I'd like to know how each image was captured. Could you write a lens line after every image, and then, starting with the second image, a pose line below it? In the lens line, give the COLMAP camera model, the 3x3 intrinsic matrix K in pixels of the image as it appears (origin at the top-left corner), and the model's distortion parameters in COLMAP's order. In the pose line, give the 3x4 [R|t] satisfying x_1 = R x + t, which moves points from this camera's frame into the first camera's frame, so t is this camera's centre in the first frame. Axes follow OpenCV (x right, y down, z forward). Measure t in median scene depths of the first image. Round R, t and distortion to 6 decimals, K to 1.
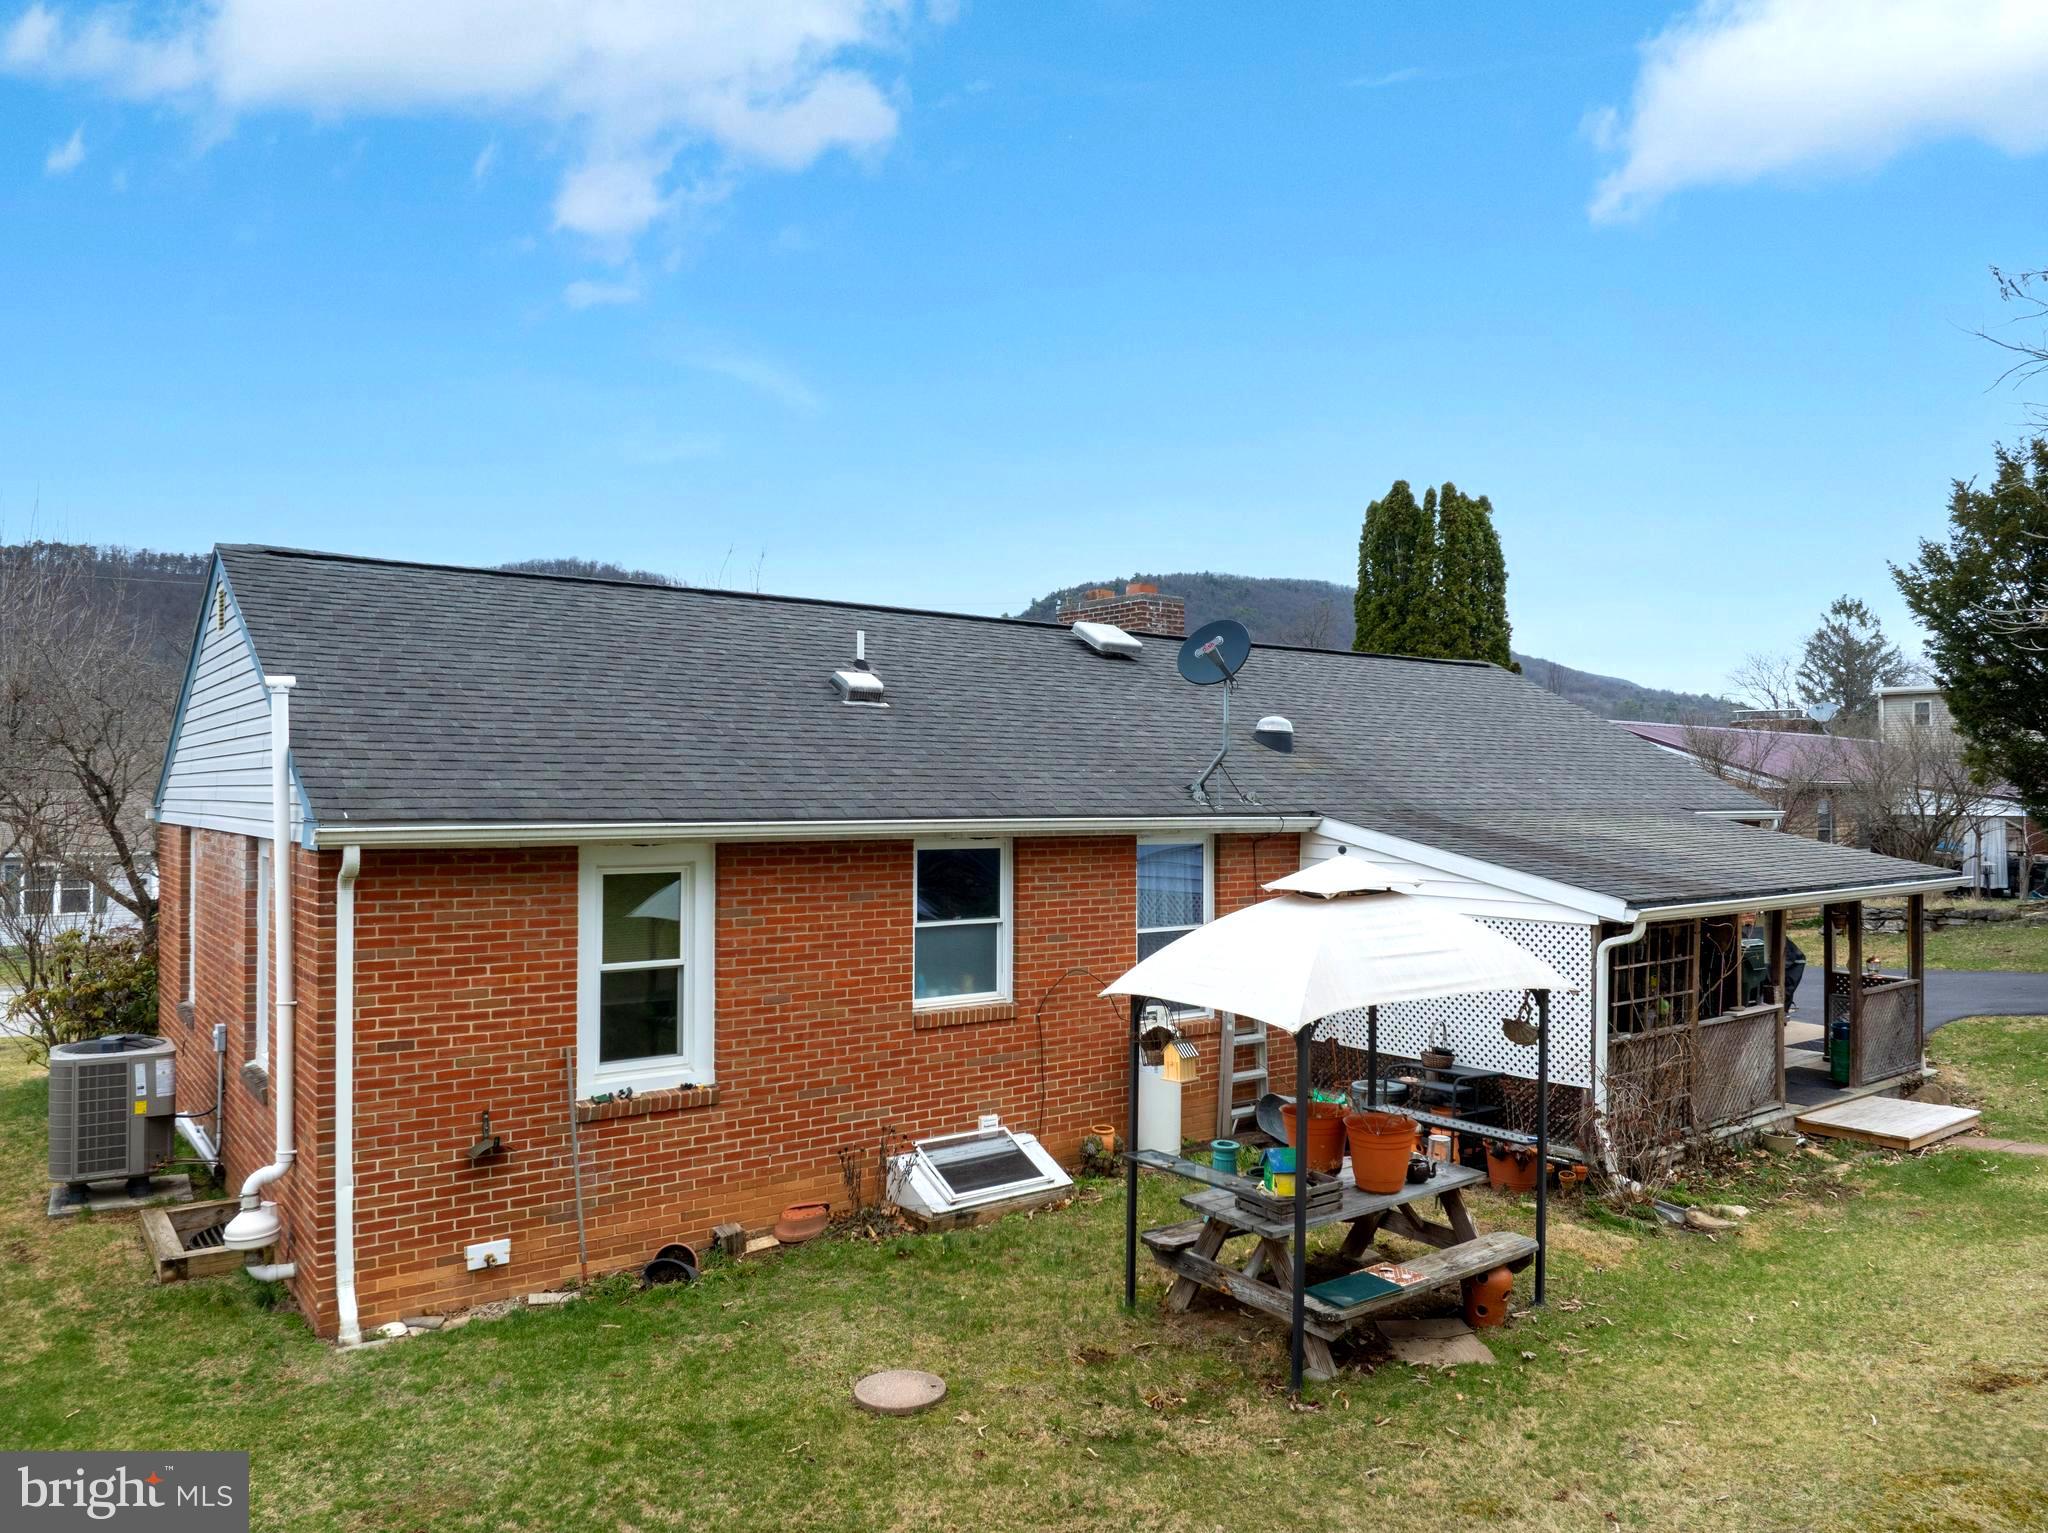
lens RADIAL K [[1422.8, 0, 1024.0], [0, 1422.8, 766.5], [0, 0, 1]] dist [-0.043166, 0.013151]
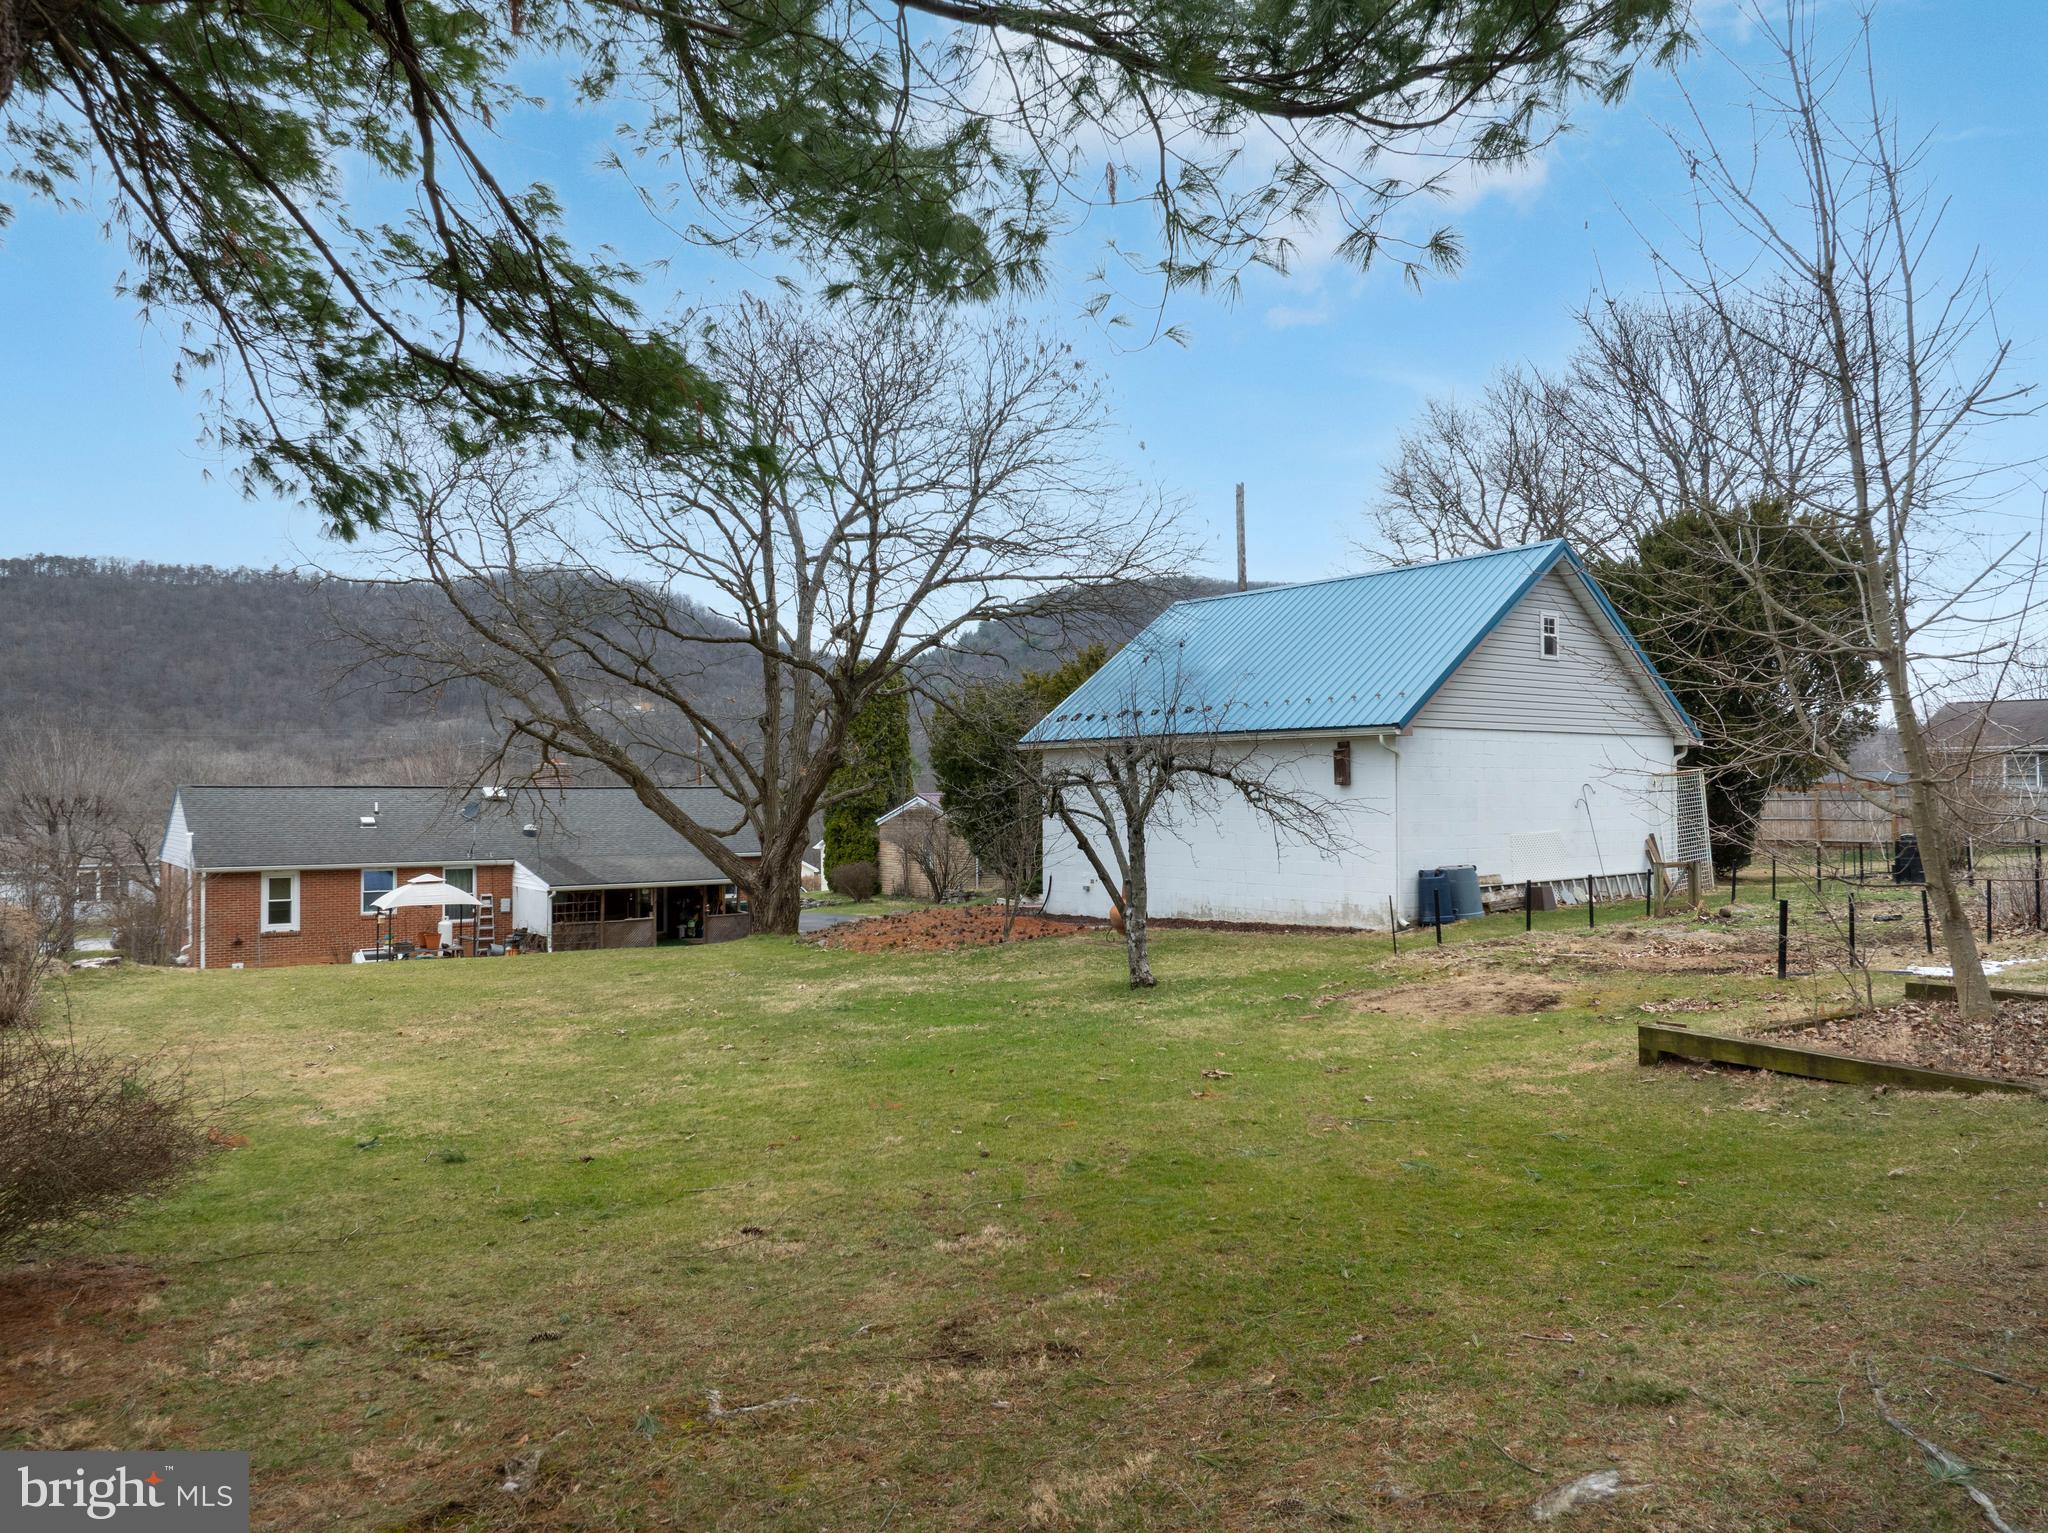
lens RADIAL K [[1422.8, 0, 1024.0], [0, 1422.8, 766.5], [0, 0, 1]] dist [-0.043166, 0.013151]
pose [[0.999991, -0.004285, 0.000724, 1.723013], [0.004284, 0.999990, 0.001175, -0.221594], [-0.000729, -0.001171, 0.999999, -2.807188]]
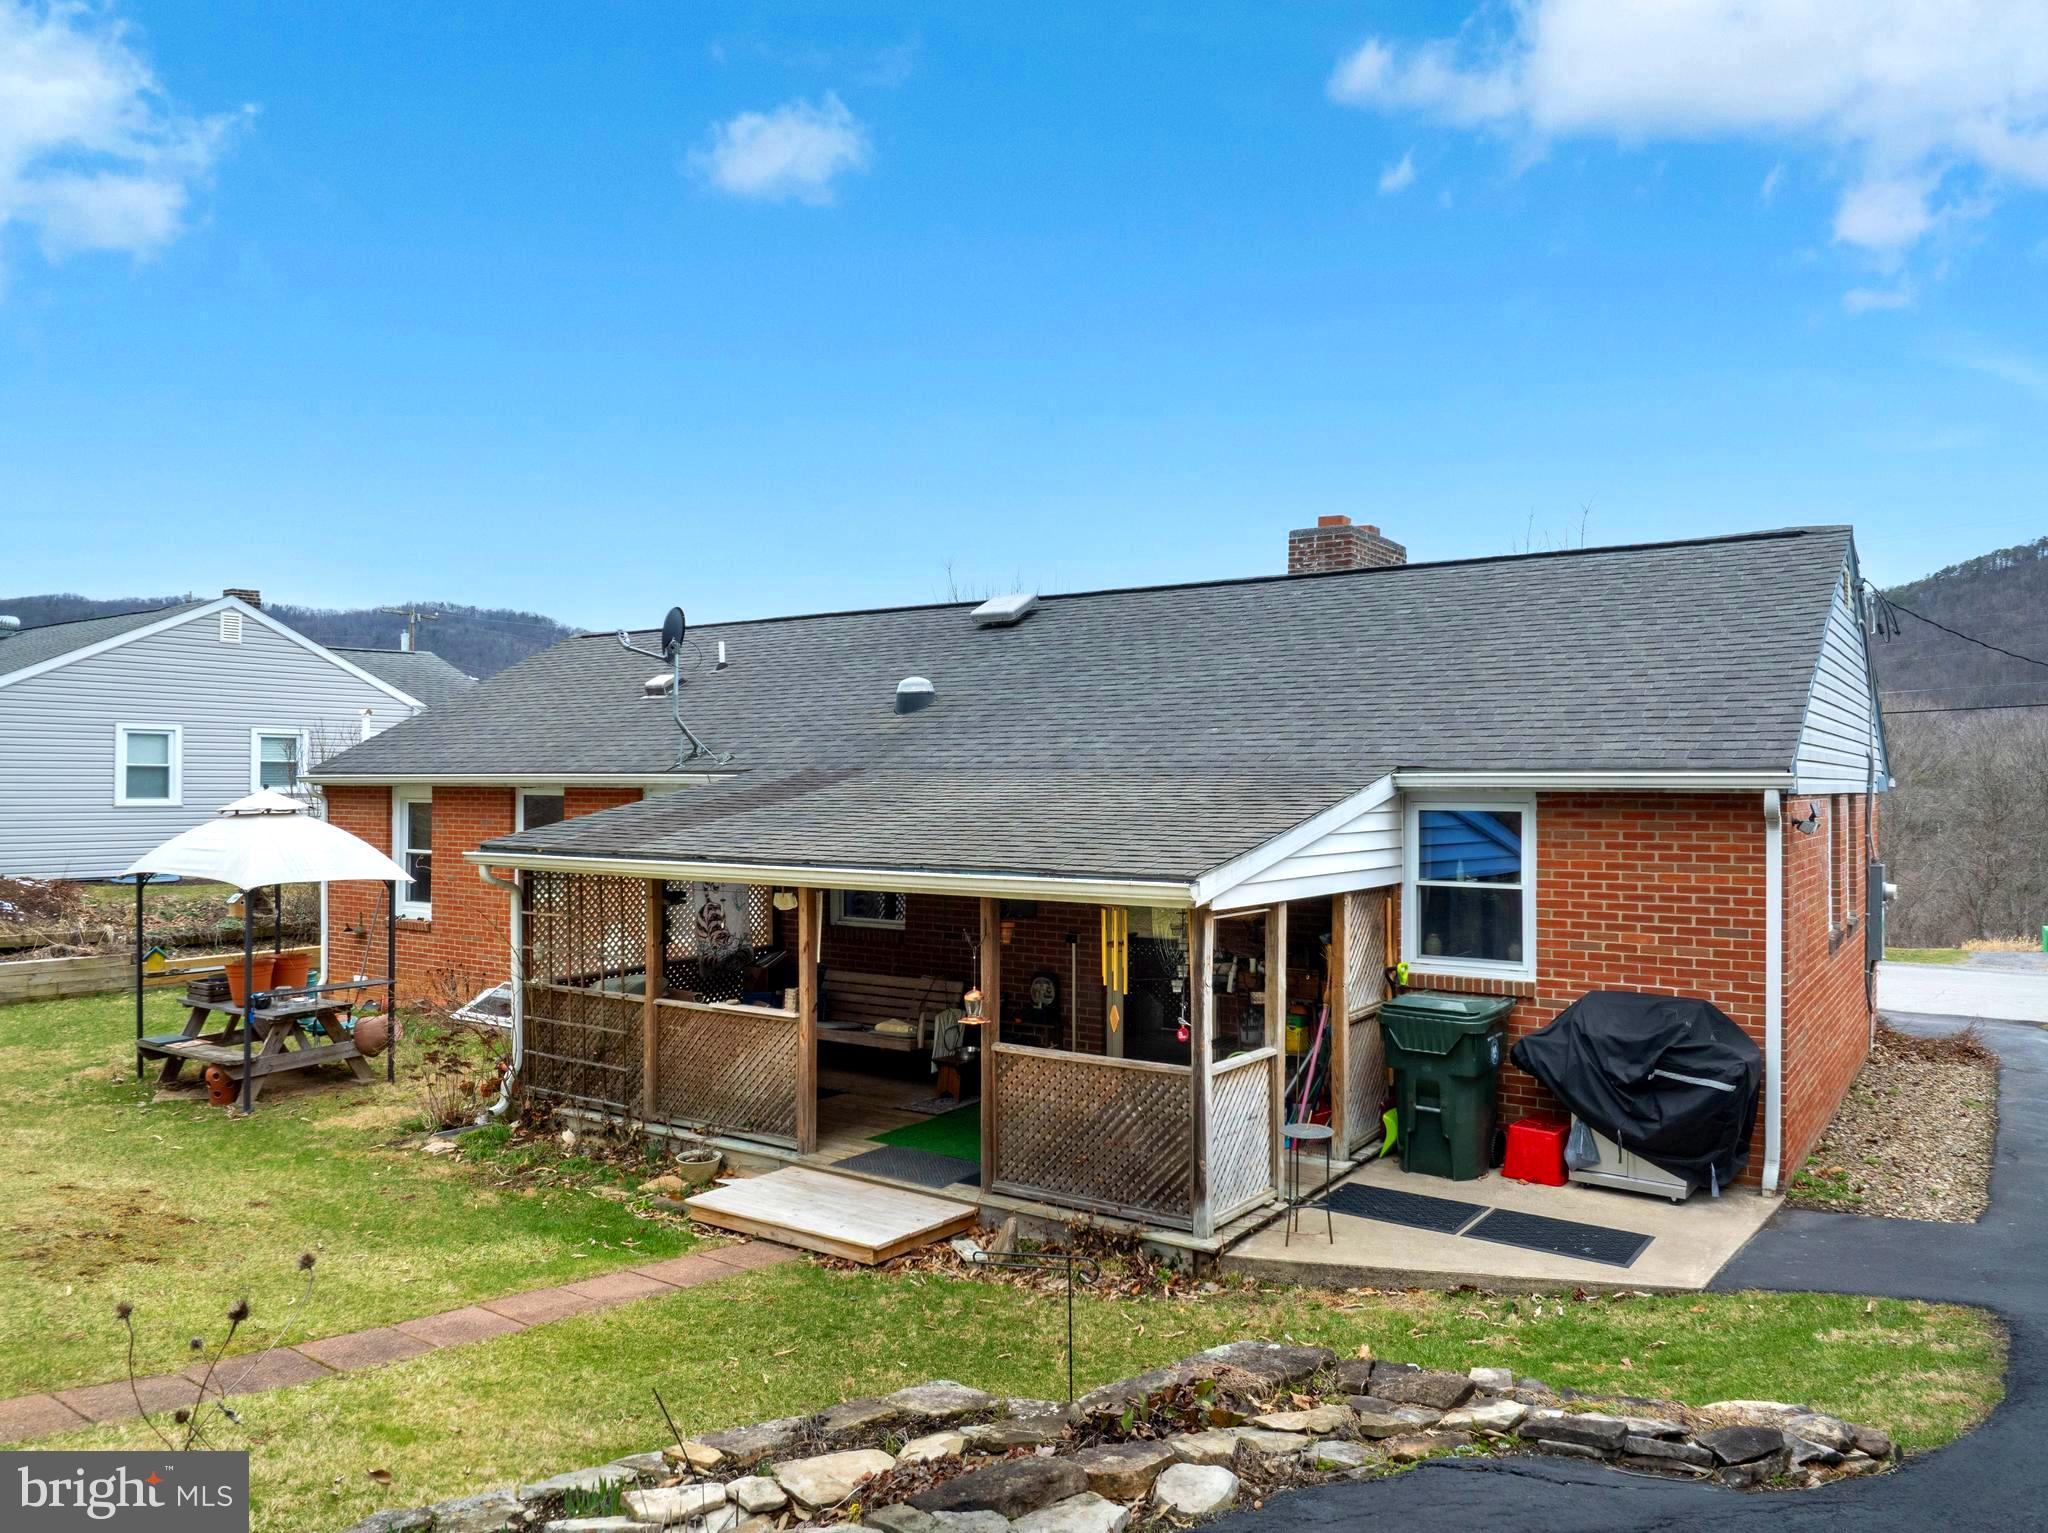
lens RADIAL K [[1422.8, 0, 1024.0], [0, 1422.8, 766.5], [0, 0, 1]] dist [-0.043166, 0.013151]
pose [[0.313364, -0.013745, -0.949534, 1.621255], [0.016083, 0.999829, -0.009166, 0.052992], [0.949497, -0.012400, 0.313531, 1.077674]]
